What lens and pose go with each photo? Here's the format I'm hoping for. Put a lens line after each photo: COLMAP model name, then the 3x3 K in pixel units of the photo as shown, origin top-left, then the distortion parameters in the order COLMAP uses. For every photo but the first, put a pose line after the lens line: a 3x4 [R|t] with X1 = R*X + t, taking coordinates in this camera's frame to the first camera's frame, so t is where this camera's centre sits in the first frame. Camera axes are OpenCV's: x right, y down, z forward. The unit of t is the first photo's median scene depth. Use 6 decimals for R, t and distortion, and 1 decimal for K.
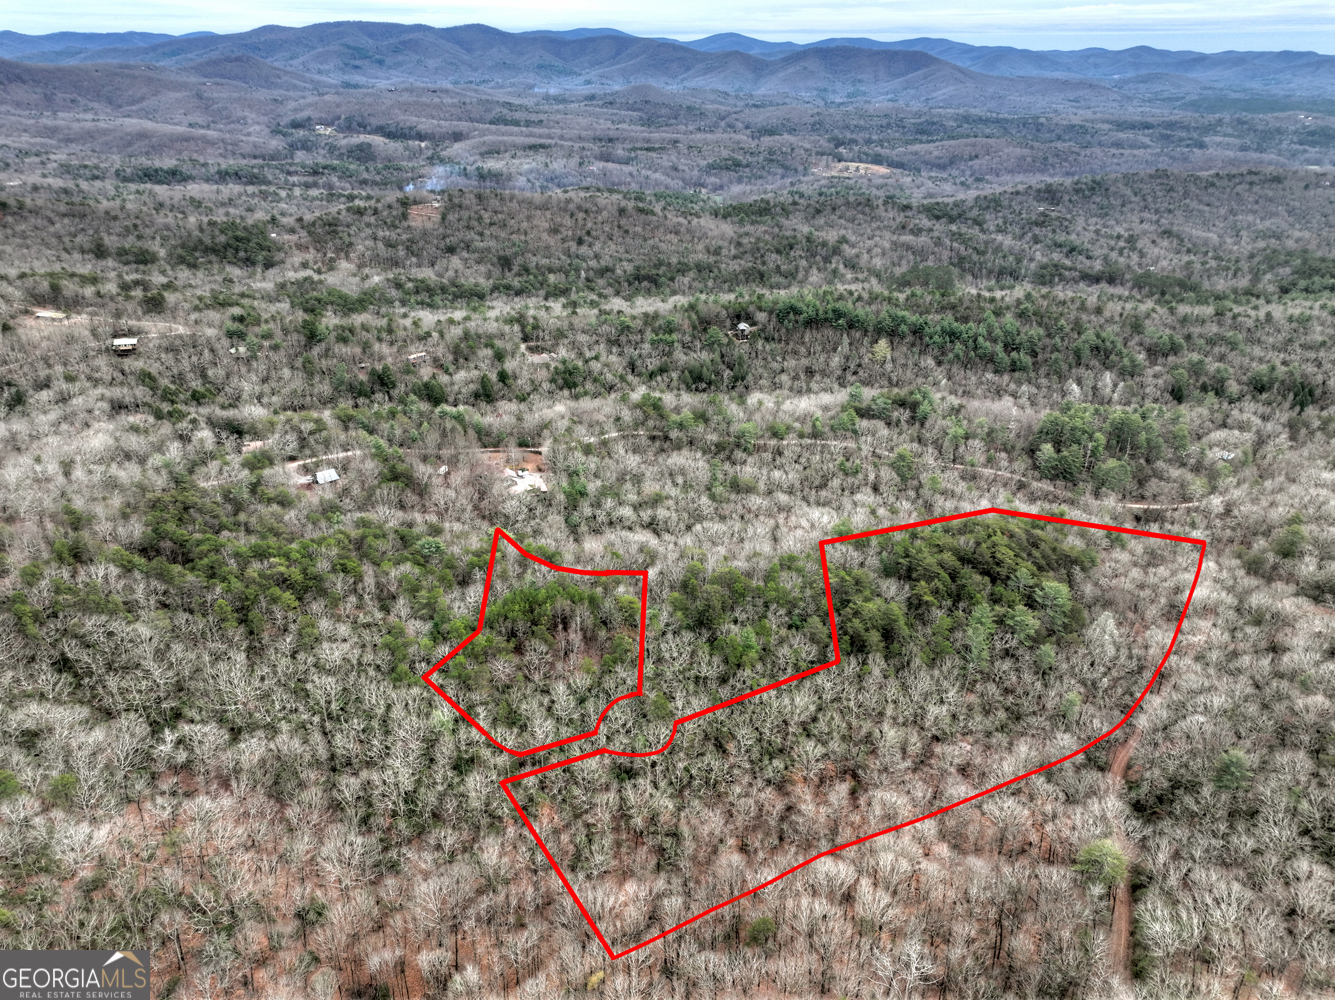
lens RADIAL K [[950.9, 0, 667.5], [0, 950.9, 500.0], [0, 0, 1]] dist [-0.007223, 0.023732]
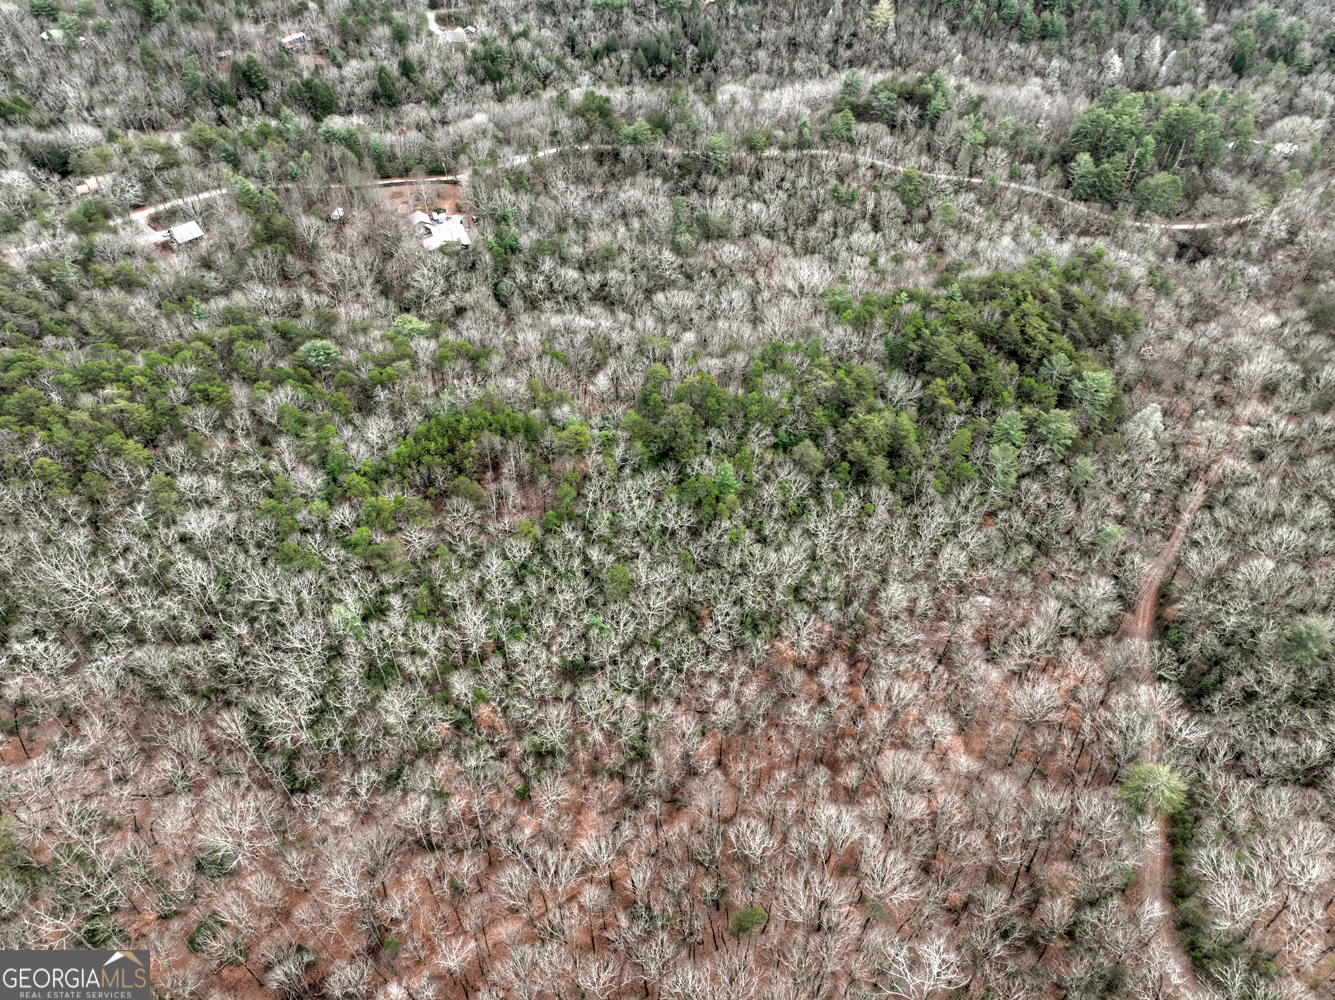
lens RADIAL K [[950.9, 0, 667.5], [0, 950.9, 500.0], [0, 0, 1]] dist [-0.007223, 0.023732]
pose [[0.998896, -0.035949, 0.030236, 0.007572], [0.023217, 0.937395, 0.347494, -0.081406], [-0.040835, -0.346408, 0.937195, 0.168763]]
